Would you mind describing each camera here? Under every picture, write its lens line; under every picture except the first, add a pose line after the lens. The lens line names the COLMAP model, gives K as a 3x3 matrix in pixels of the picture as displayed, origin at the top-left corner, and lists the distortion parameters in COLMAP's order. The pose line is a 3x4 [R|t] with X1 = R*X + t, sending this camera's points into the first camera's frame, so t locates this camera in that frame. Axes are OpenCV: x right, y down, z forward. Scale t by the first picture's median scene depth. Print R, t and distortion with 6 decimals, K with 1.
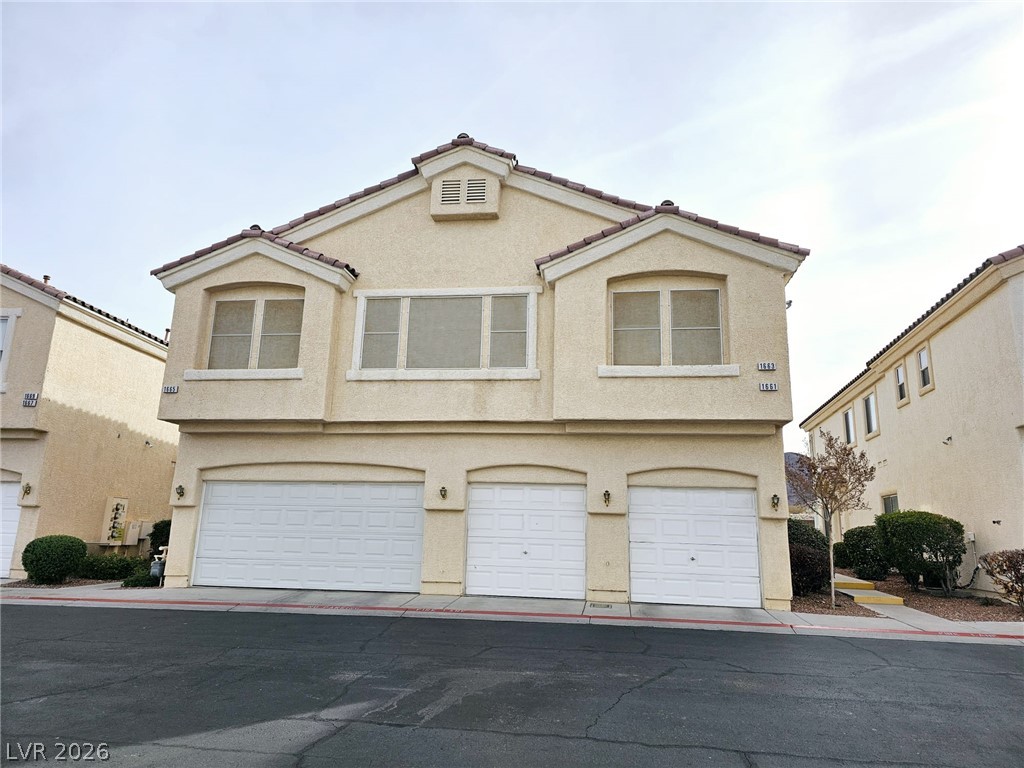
lens RADIAL K [[654.7, 0, 512.0], [0, 654.7, 384.0], [0, 0, 1]] dist [0.021209, -0.003318]
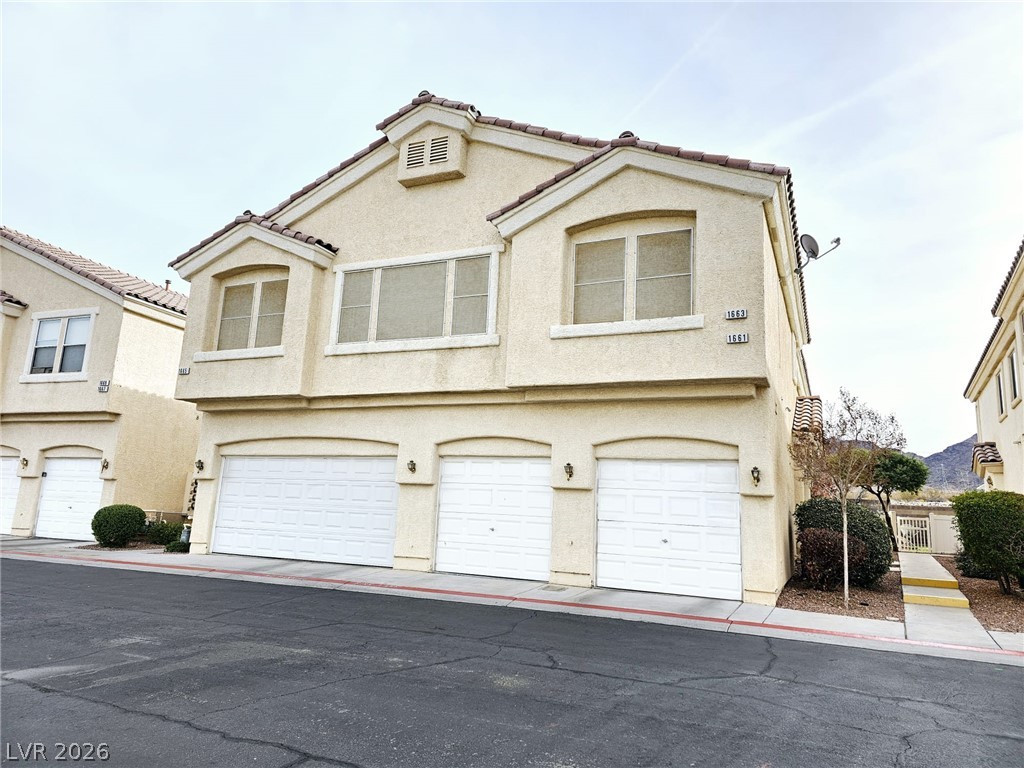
lens RADIAL K [[654.7, 0, 512.0], [0, 654.7, 384.0], [0, 0, 1]] dist [0.021209, -0.003318]
pose [[0.964126, -0.033053, -0.263378, 0.289978], [0.039563, 0.999028, 0.019447, 0.030100], [0.262479, -0.029169, 0.964497, 0.102005]]
